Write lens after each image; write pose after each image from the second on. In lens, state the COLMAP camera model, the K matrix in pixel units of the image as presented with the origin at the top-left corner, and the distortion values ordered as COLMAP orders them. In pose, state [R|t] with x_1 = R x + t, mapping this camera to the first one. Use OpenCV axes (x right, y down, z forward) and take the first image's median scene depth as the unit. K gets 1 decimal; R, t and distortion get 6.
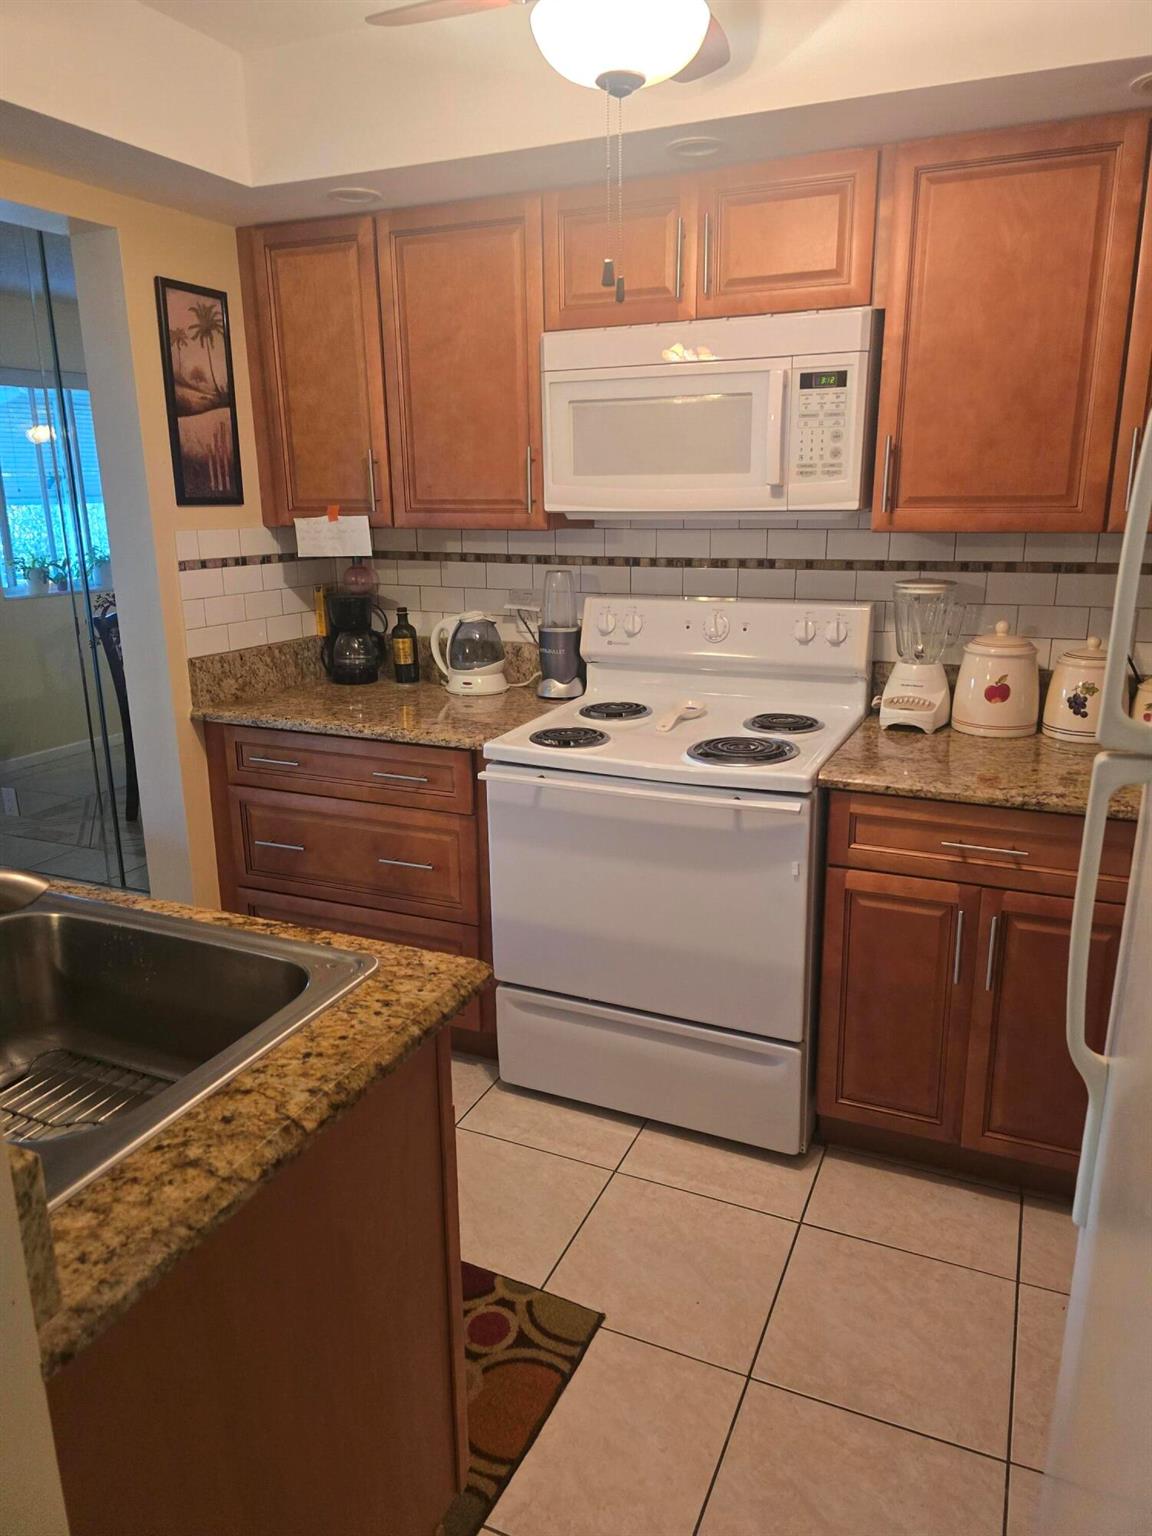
lens RADIAL K [[1041.7, 0, 583.9], [0, 1041.7, 764.9], [0, 0, 1]] dist [0.072127, -0.021250]
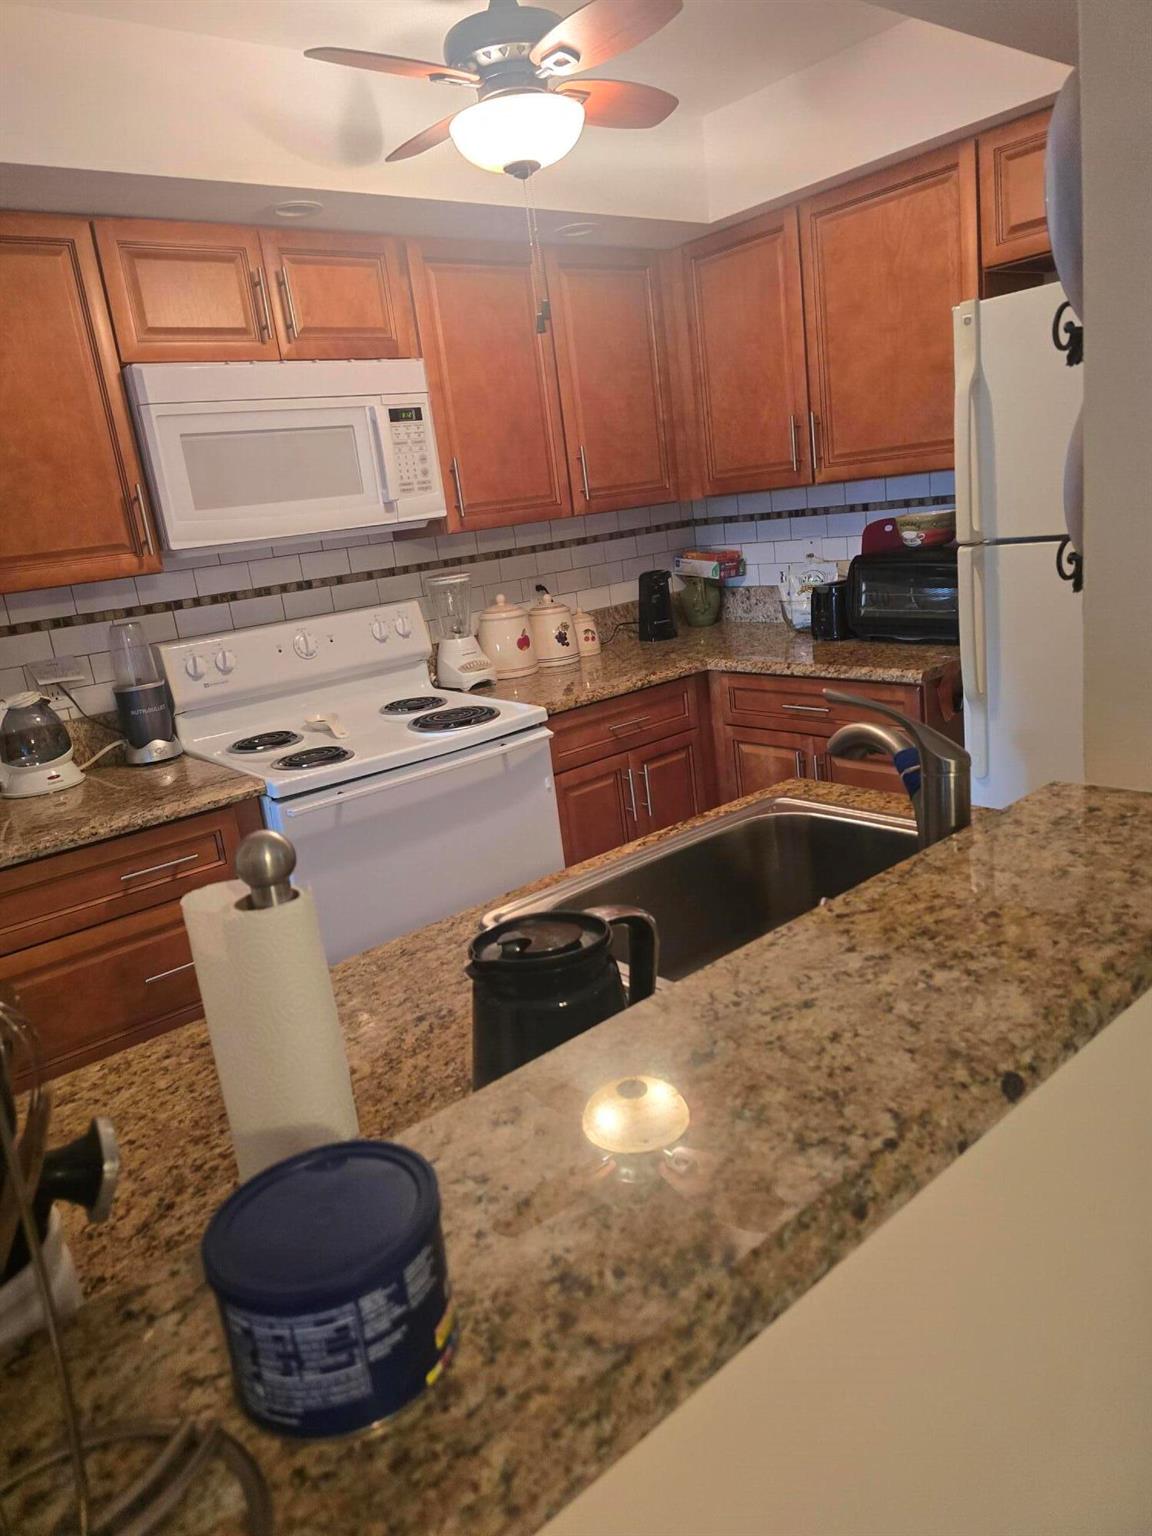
lens RADIAL K [[1041.7, 0, 588.0], [0, 1041.7, 769.1], [0, 0, 1]] dist [0.072127, -0.021250]
pose [[0.439421, -0.273318, 0.855690, -0.806826], [0.342187, 0.931695, 0.121873, -0.052393], [-0.830552, 0.239252, 0.502932, 0.287198]]
